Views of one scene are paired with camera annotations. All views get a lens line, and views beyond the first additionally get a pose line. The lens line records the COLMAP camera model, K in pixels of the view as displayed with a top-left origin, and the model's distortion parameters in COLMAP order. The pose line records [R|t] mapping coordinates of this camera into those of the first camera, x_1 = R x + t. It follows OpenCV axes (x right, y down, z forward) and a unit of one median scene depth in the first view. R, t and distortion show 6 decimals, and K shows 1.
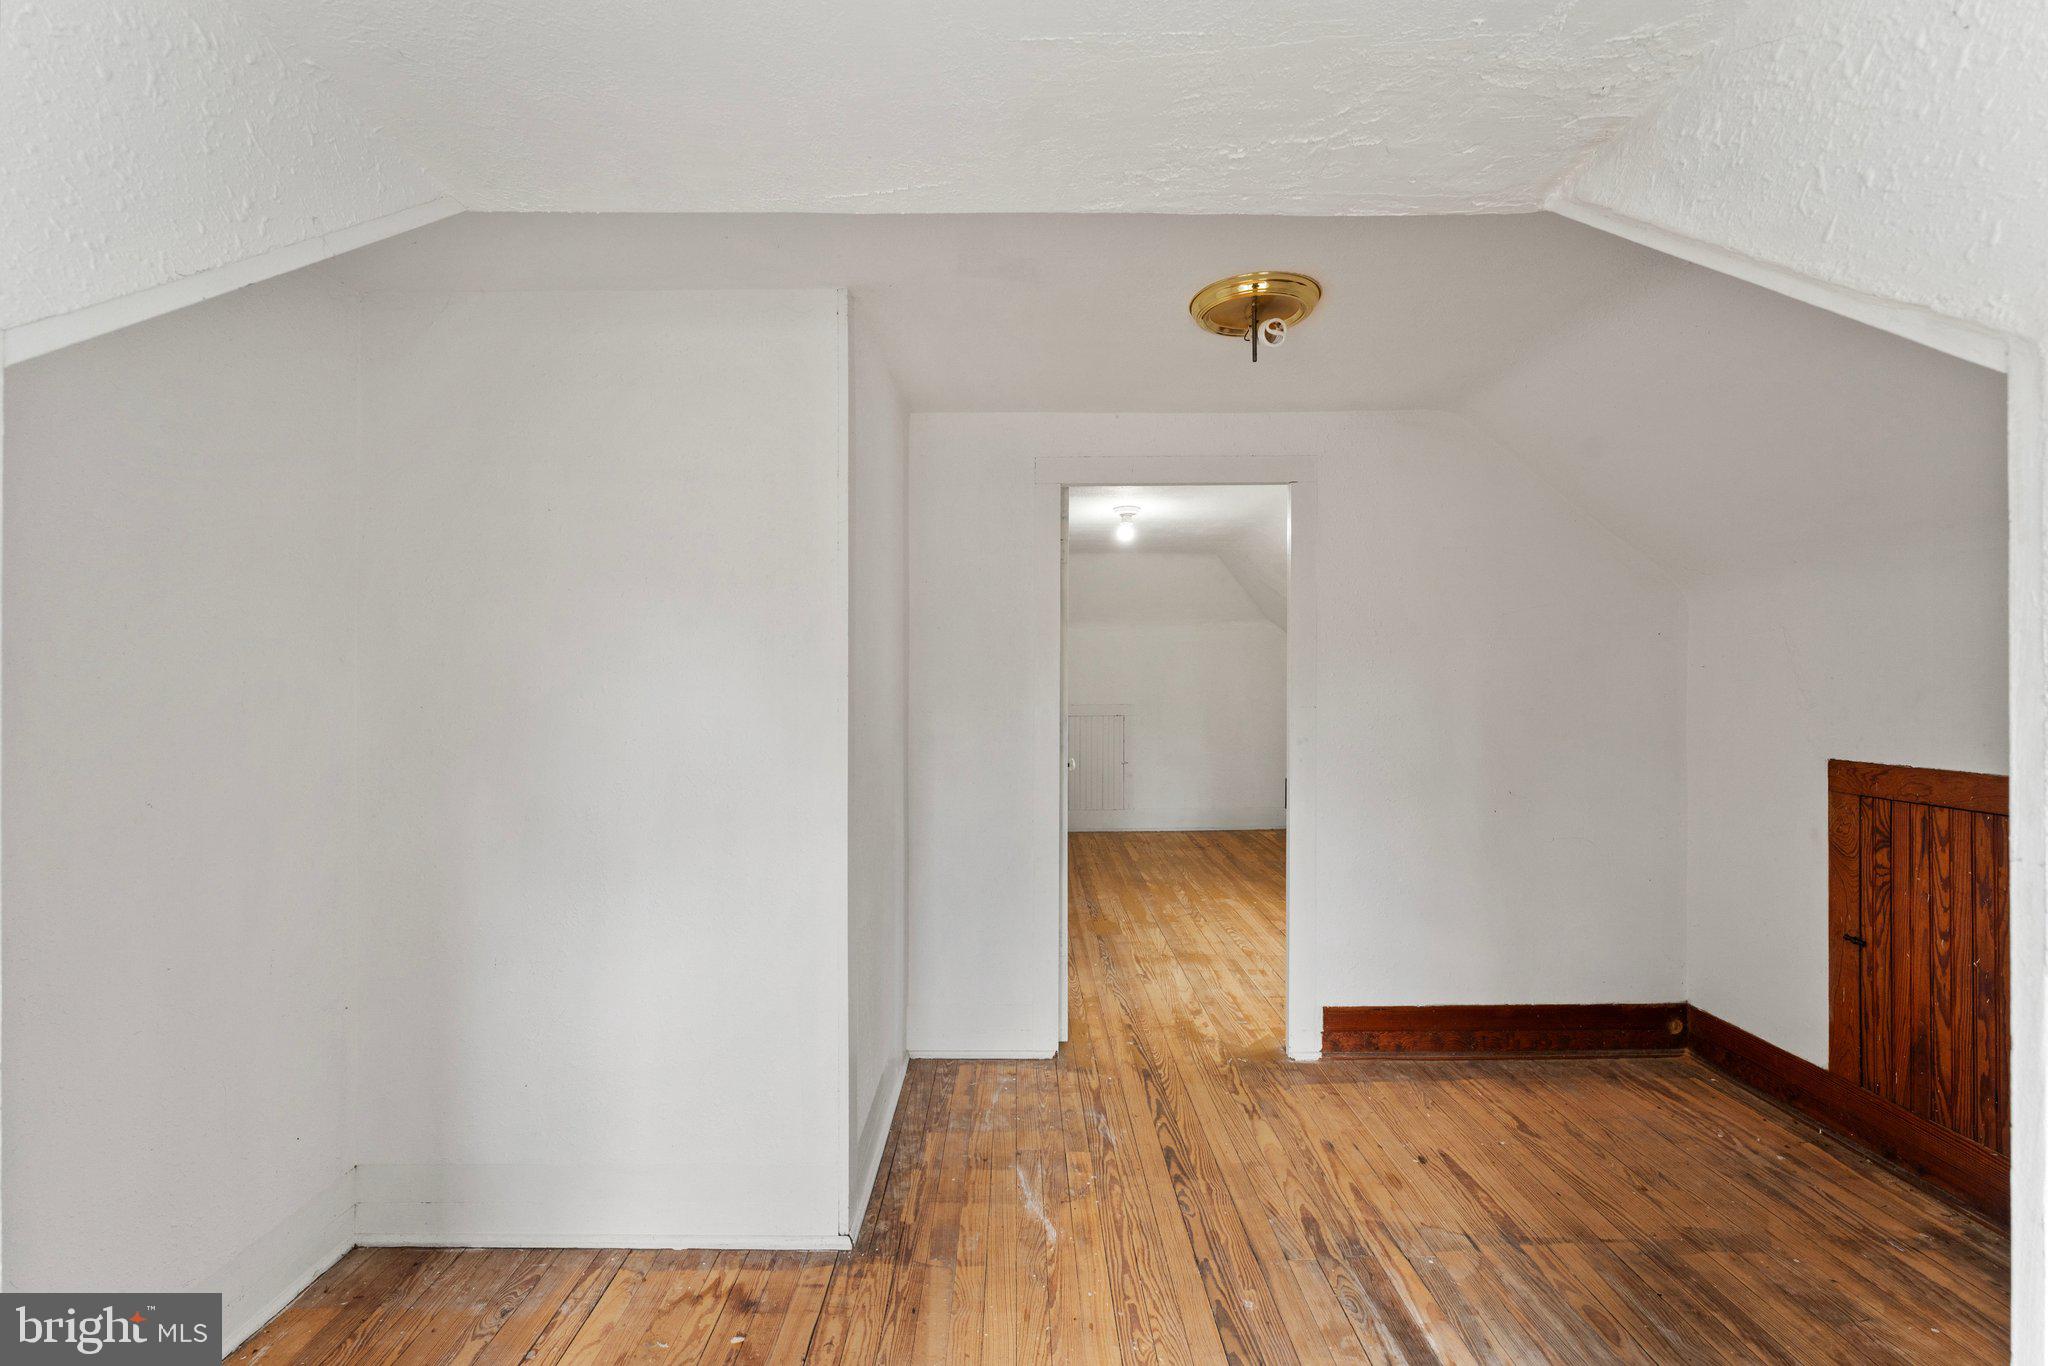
lens RADIAL K [[826.4, 0, 1025.3], [0, 826.4, 676.3], [0, 0, 1]] dist [0.006156, 0.000259]
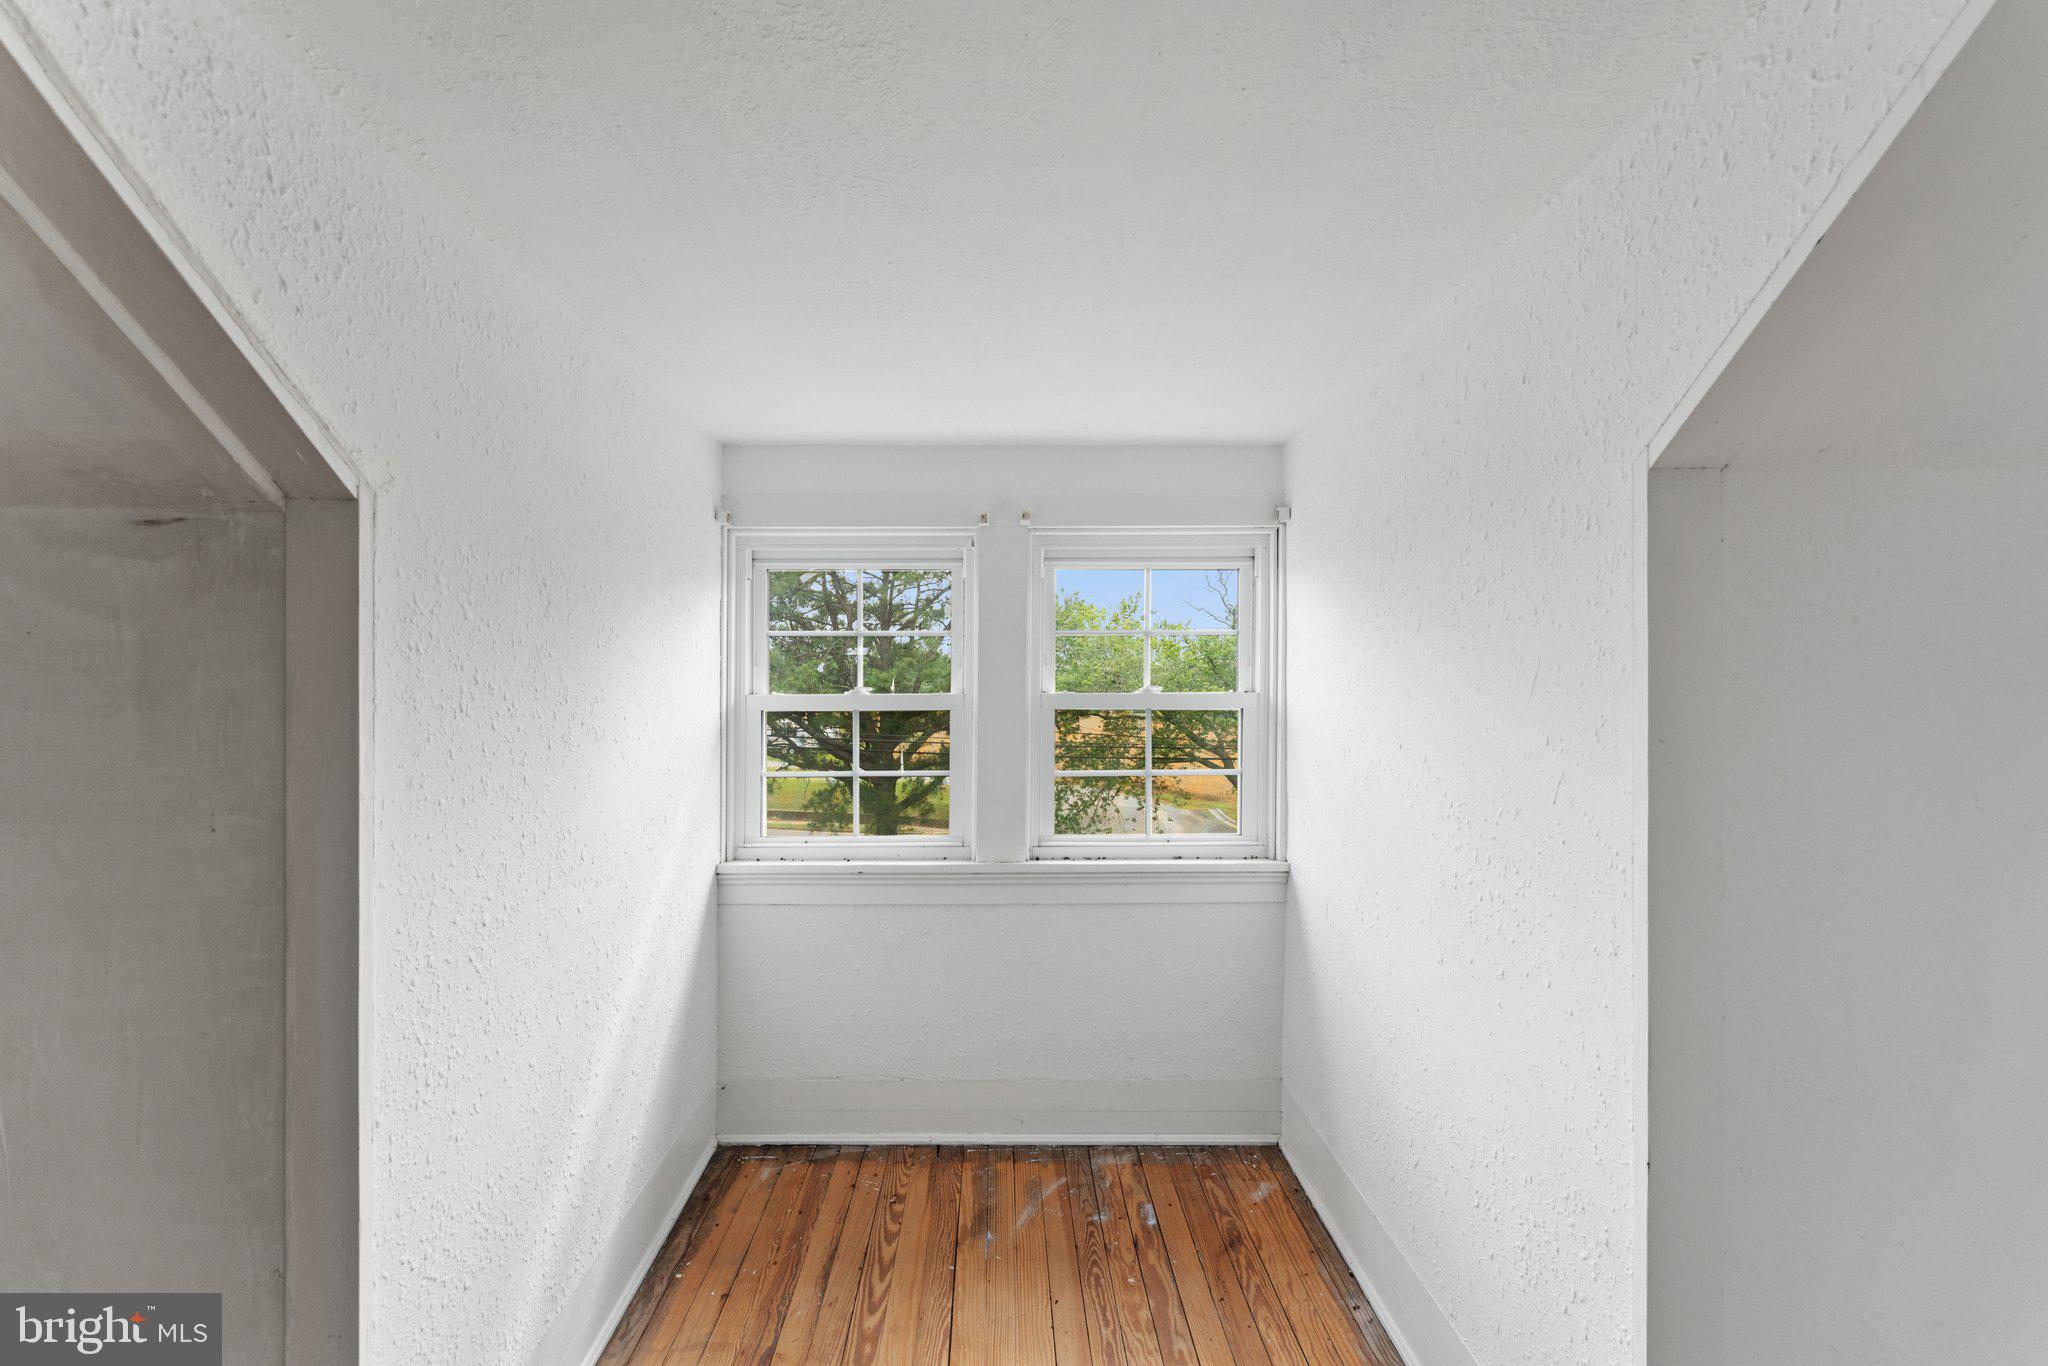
lens RADIAL K [[826.4, 0, 987.8], [0, 826.4, 693.7], [0, 0, 1]] dist [0.006156, 0.000259]
pose [[-0.999724, 0.004610, 0.023040, -0.060240], [0.004626, 0.999989, 0.000672, 0.014316], [-0.023037, 0.000778, -0.999734, 2.226305]]
